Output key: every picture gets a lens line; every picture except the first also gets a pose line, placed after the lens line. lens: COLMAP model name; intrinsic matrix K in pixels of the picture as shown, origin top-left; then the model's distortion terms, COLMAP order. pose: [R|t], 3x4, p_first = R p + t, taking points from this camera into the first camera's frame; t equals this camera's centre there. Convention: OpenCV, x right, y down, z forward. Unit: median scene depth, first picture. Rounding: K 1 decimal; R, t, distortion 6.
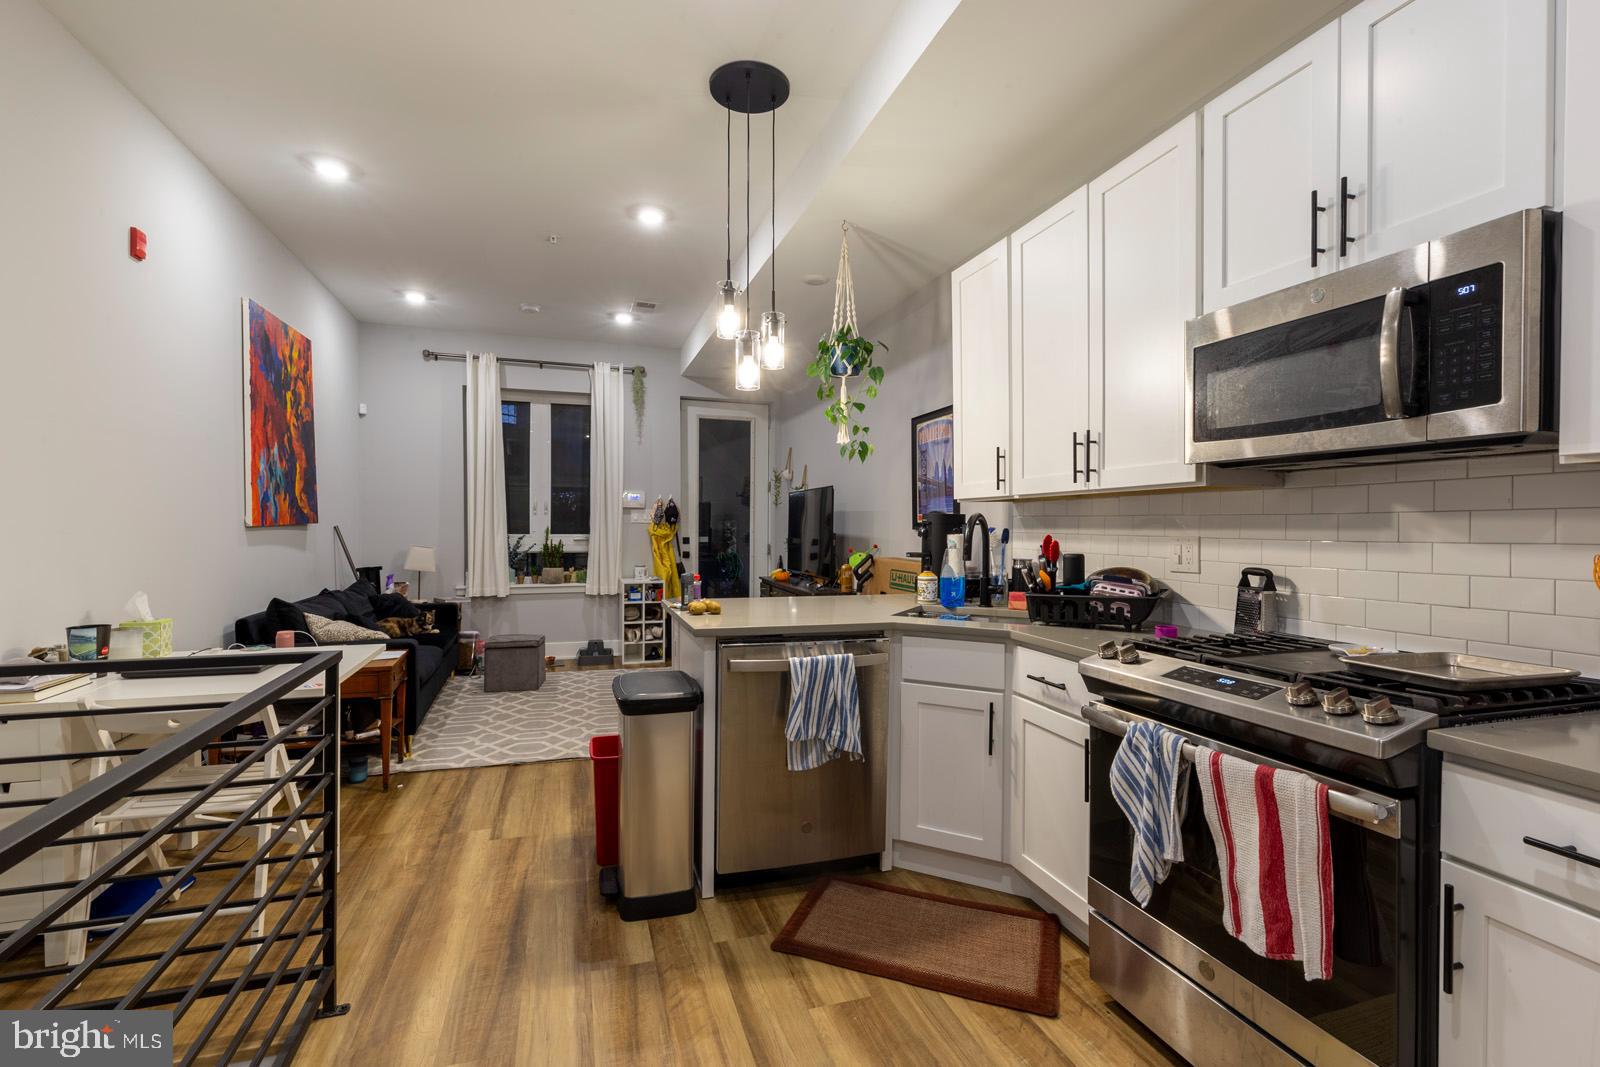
lens RADIAL K [[699.8, 0, 794.8], [0, 699.8, 532.1], [0, 0, 1]] dist [0.000402, -0.007542]
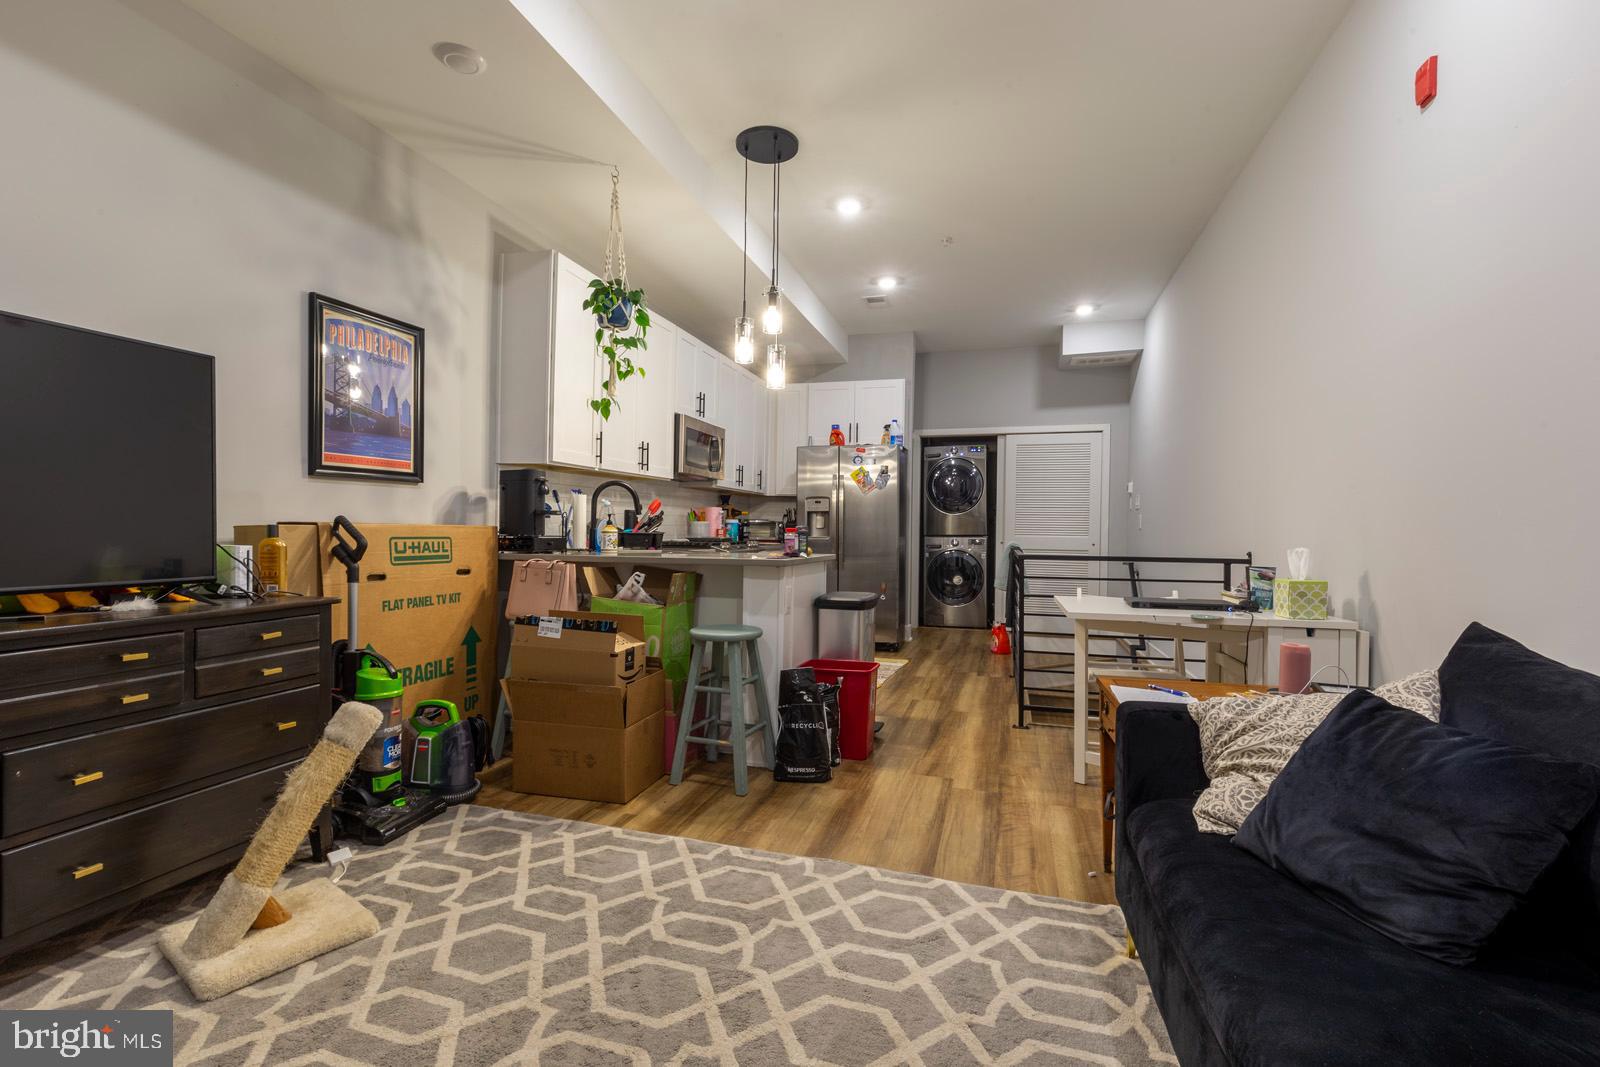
lens RADIAL K [[724.9, 0, 797.7], [0, 724.9, 534.4], [0, 0, 1]] dist [0.003434, -0.000403]
pose [[-0.826981, -0.016716, 0.561981, -0.833614], [-0.009568, 0.999832, 0.015660, 0.052499], [-0.562148, 0.007574, -0.827002, 1.993771]]
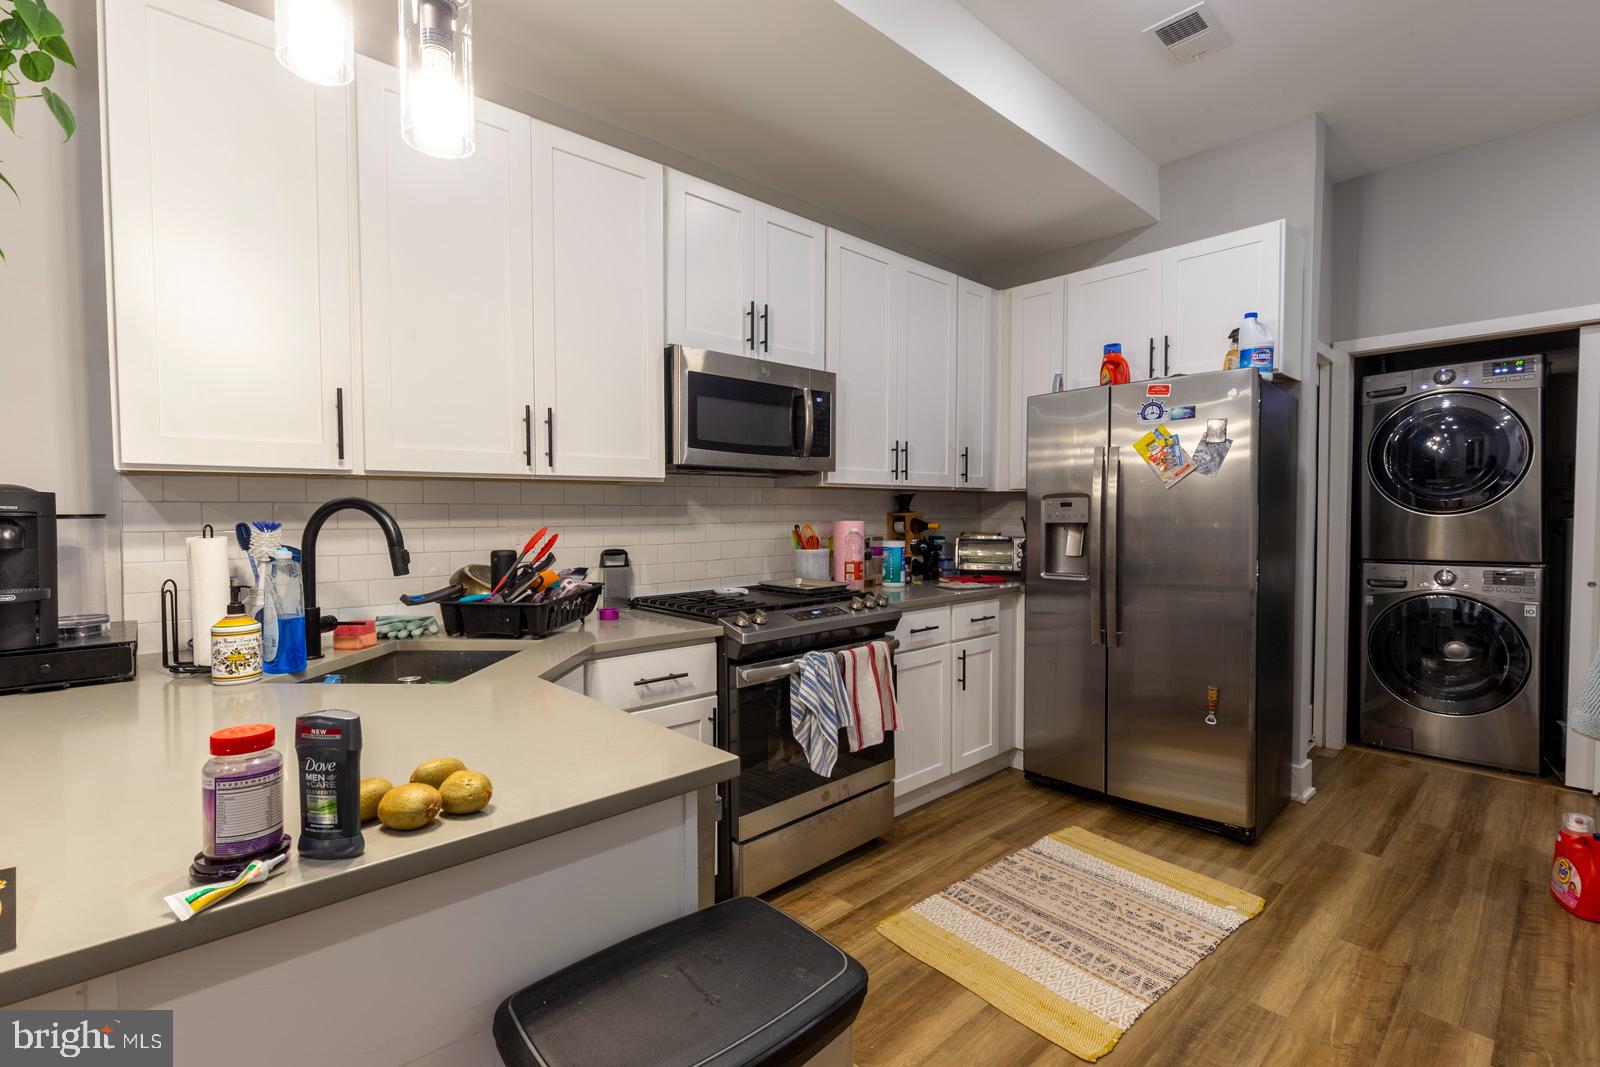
lens RADIAL K [[699.8, 0, 794.8], [0, 699.8, 532.1], [0, 0, 1]] dist [0.000402, -0.007542]
pose [[-0.394862, -0.028697, 0.918292, -0.441456], [0.010941, 0.999294, 0.035933, -0.014290], [-0.918675, 0.024236, -0.394270, 0.898670]]
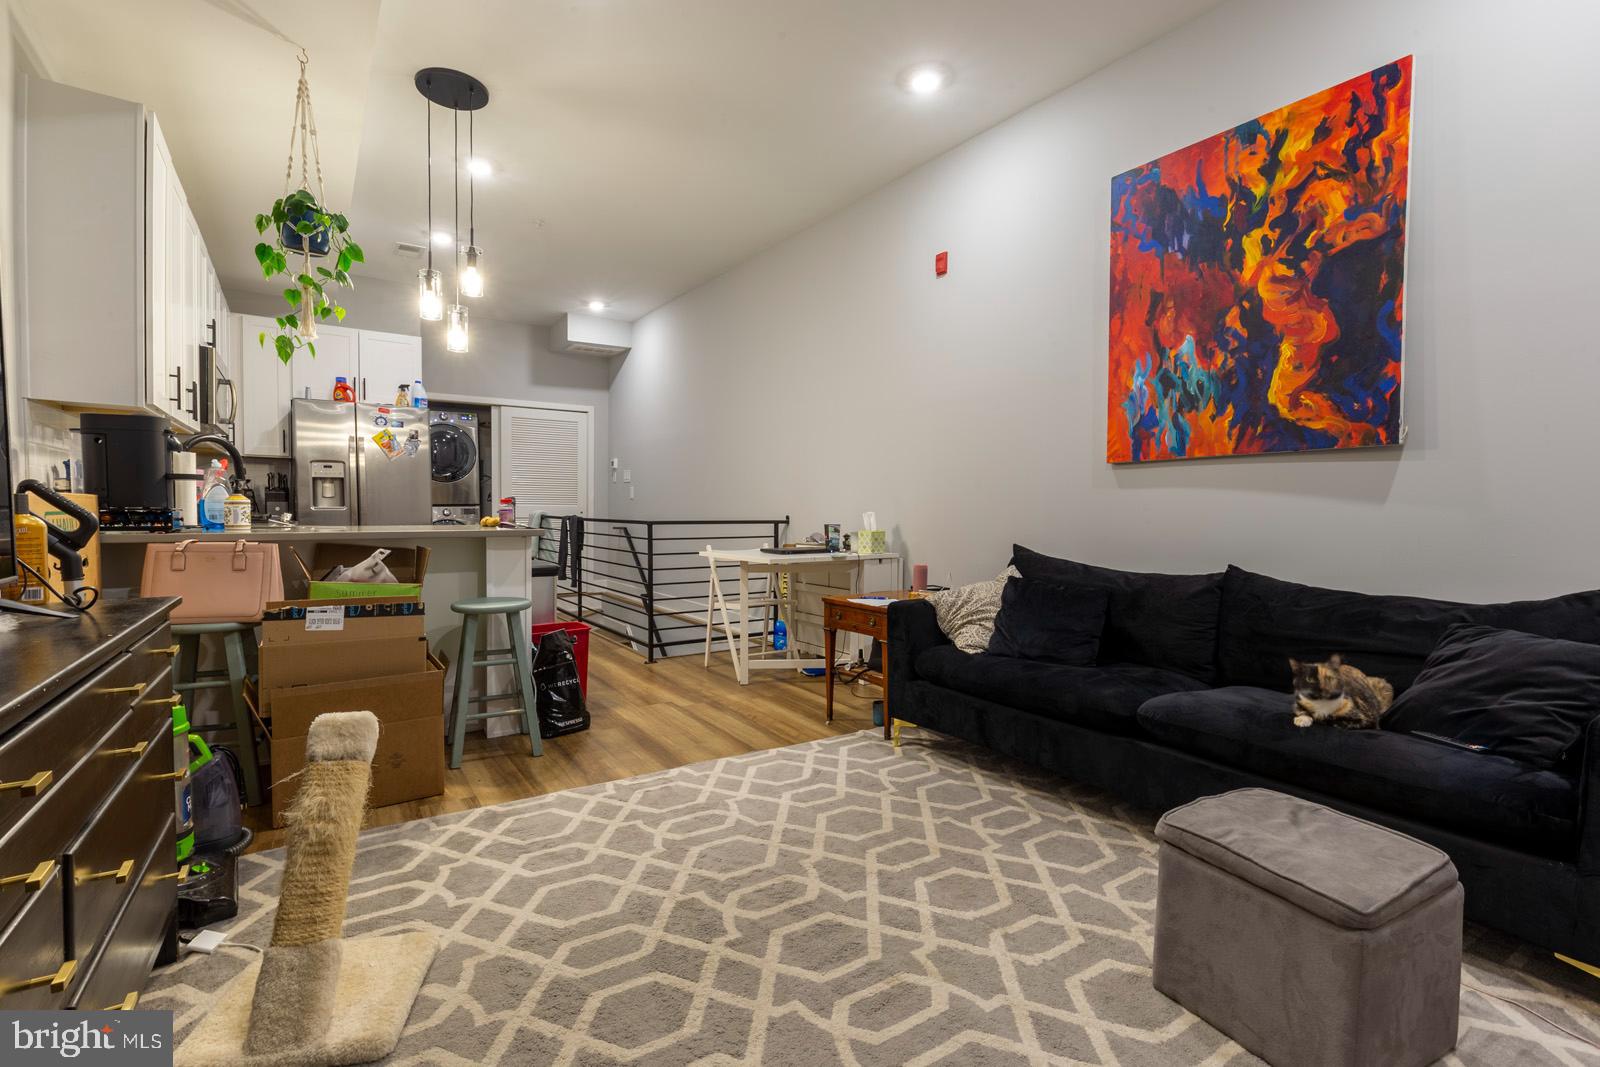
lens RADIAL K [[724.9, 0, 797.7], [0, 724.9, 534.4], [0, 0, 1]] dist [0.003434, -0.000403]
pose [[-0.959587, -0.002482, -0.281402, -0.271656], [-0.016521, 0.998733, 0.047527, 0.054891], [0.280927, 0.050255, -0.958412, 2.307030]]
